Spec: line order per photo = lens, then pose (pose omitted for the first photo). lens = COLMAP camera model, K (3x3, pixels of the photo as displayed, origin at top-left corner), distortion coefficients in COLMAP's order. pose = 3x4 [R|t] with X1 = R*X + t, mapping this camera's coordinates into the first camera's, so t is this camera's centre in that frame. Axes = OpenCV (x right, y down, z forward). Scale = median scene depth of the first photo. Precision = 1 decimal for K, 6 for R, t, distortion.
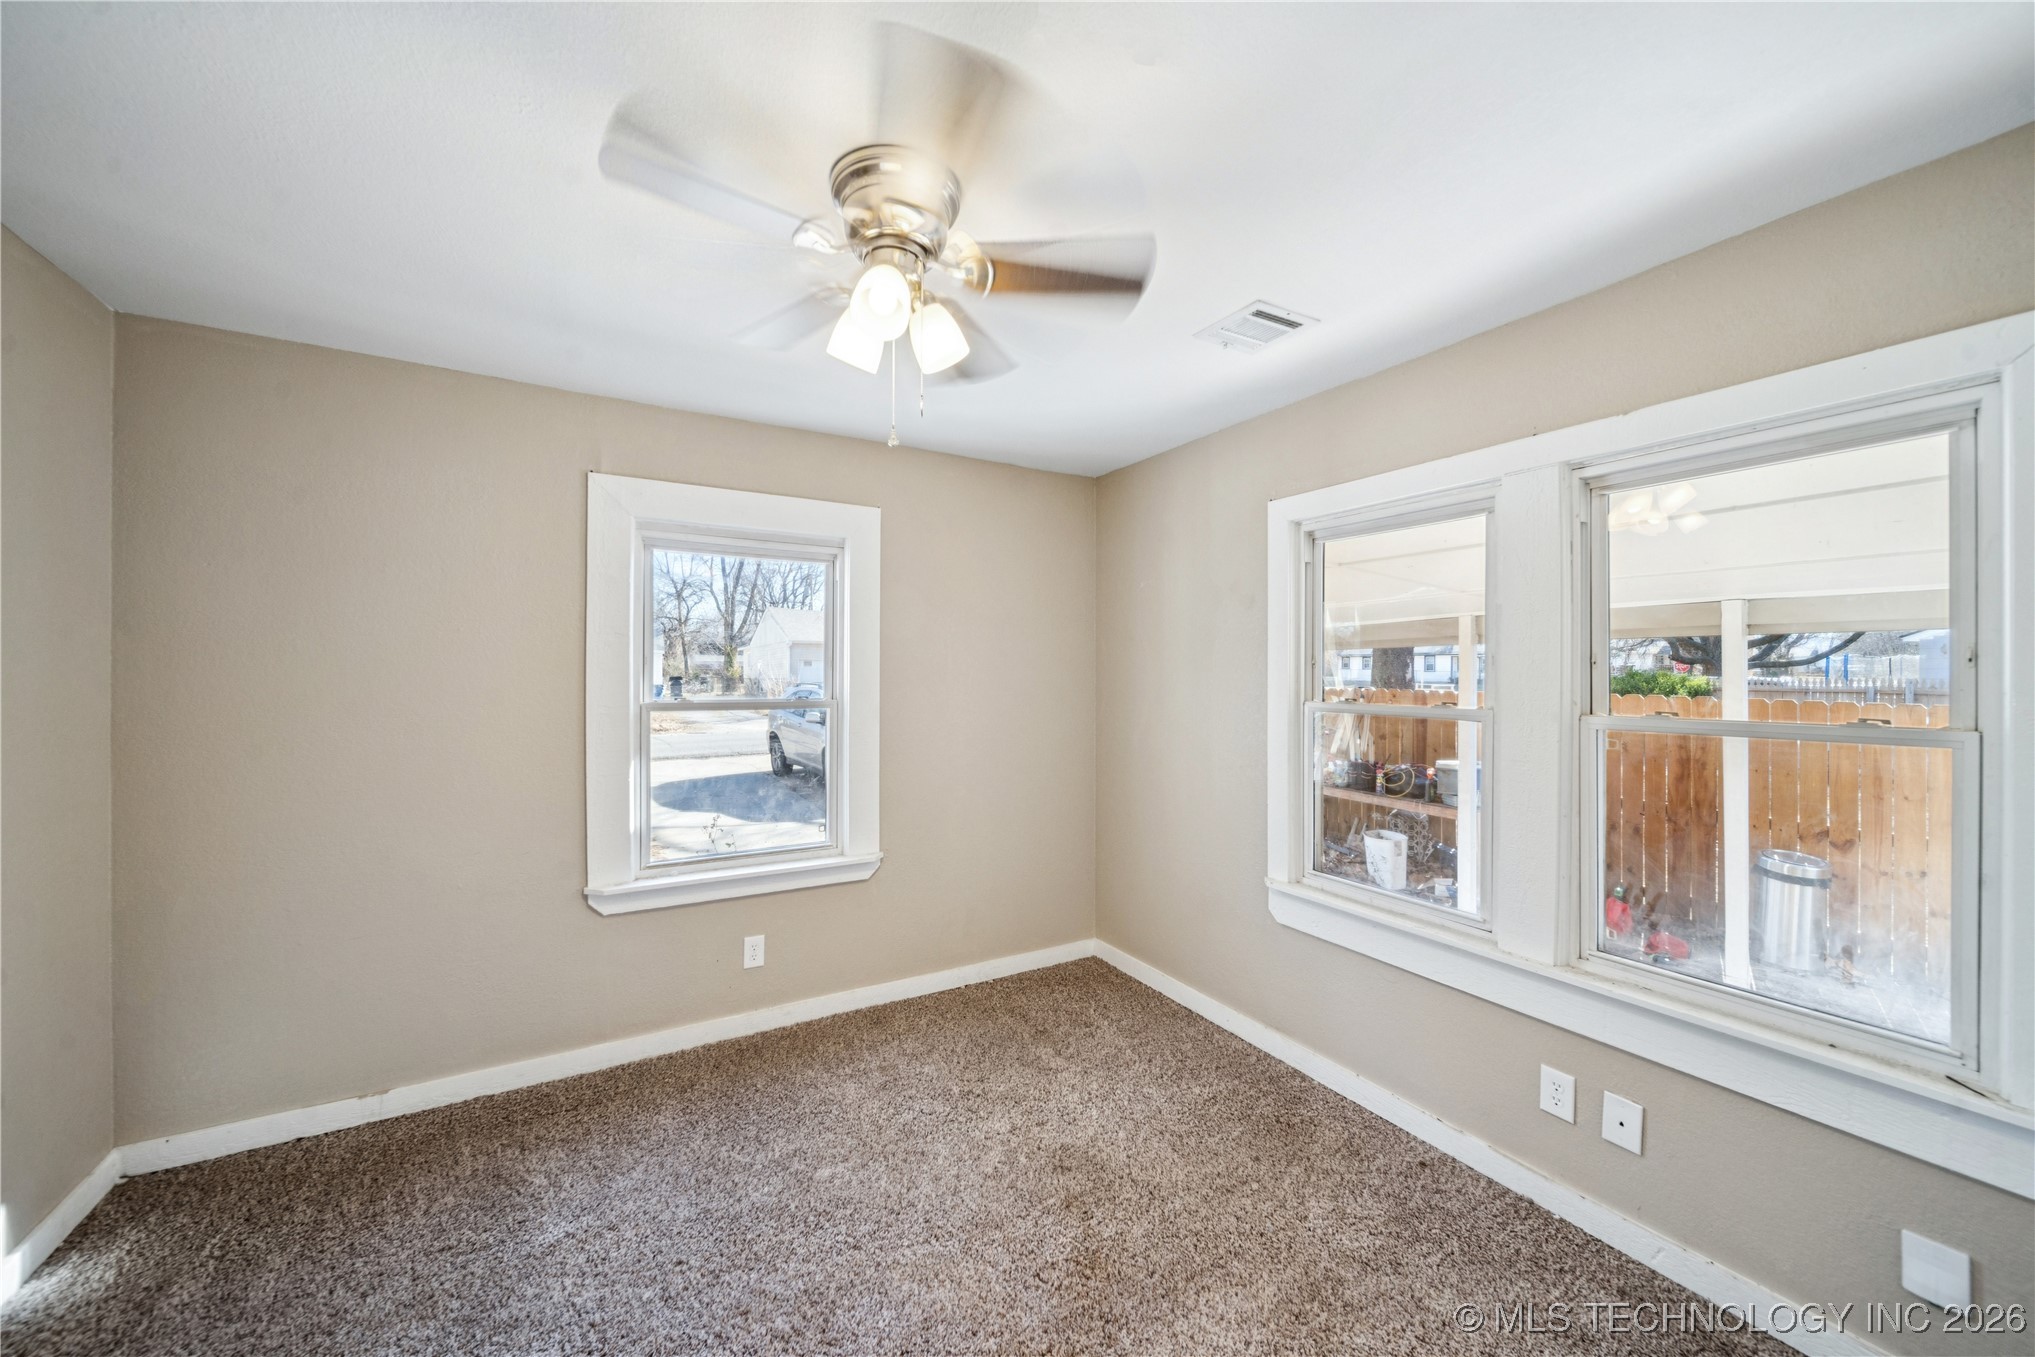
lens RADIAL K [[722.8, 0, 1001.0], [0, 722.8, 674.8], [0, 0, 1]] dist [-0.001969, -0.002304]
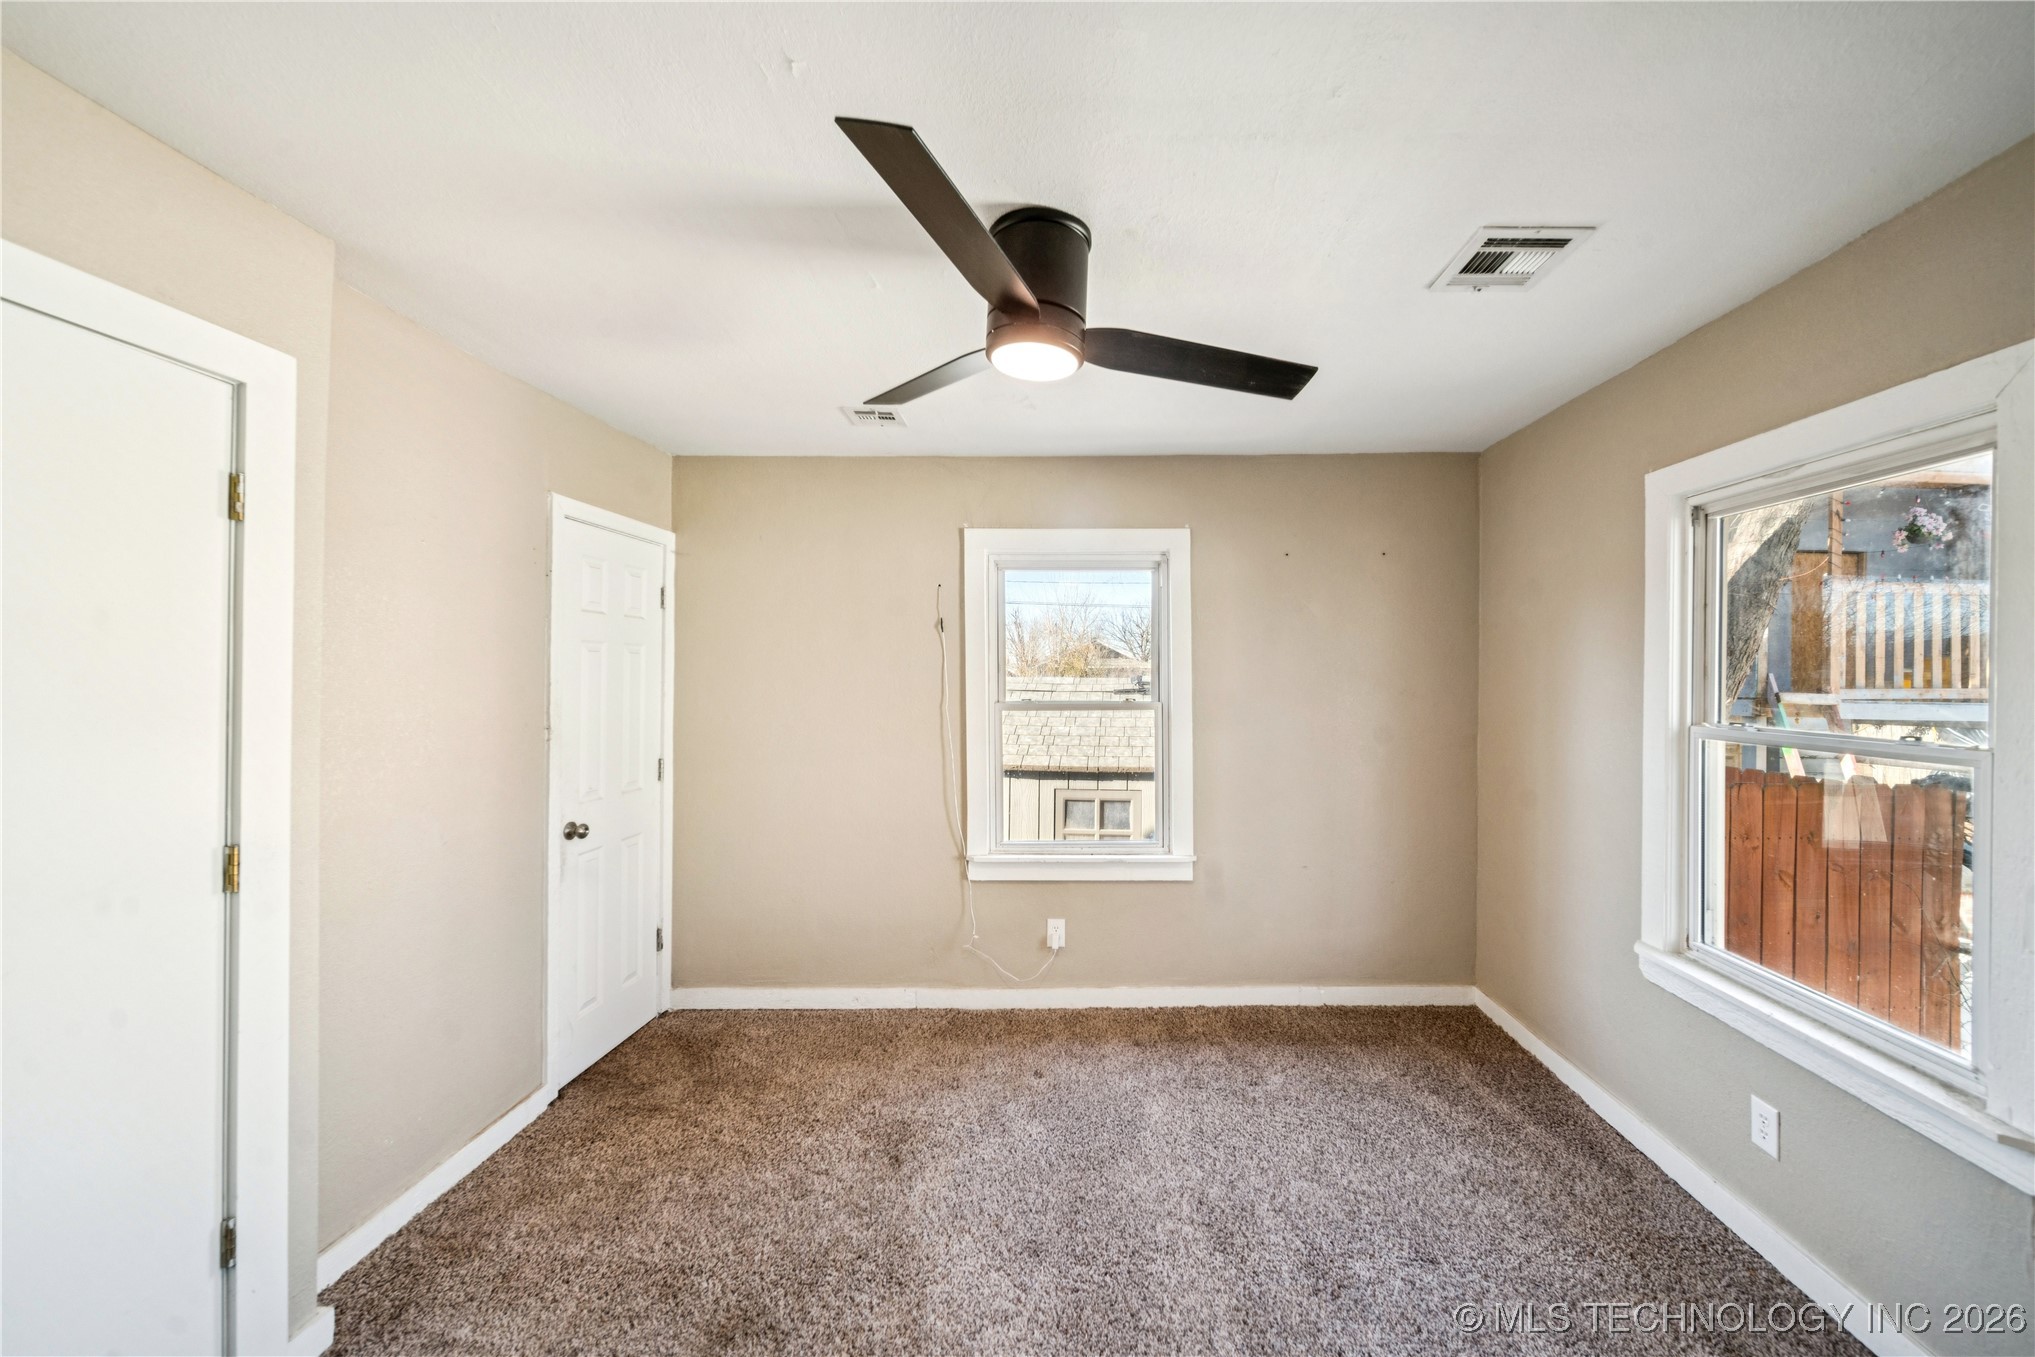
lens RADIAL K [[722.8, 0, 1001.0], [0, 722.8, 674.8], [0, 0, 1]] dist [-0.001969, -0.002304]
pose [[0.882920, 0.000722, -0.469523, 0.109732], [-0.003571, 0.999980, -0.005179, -0.002841], [0.469510, 0.006249, 0.882905, -0.107590]]
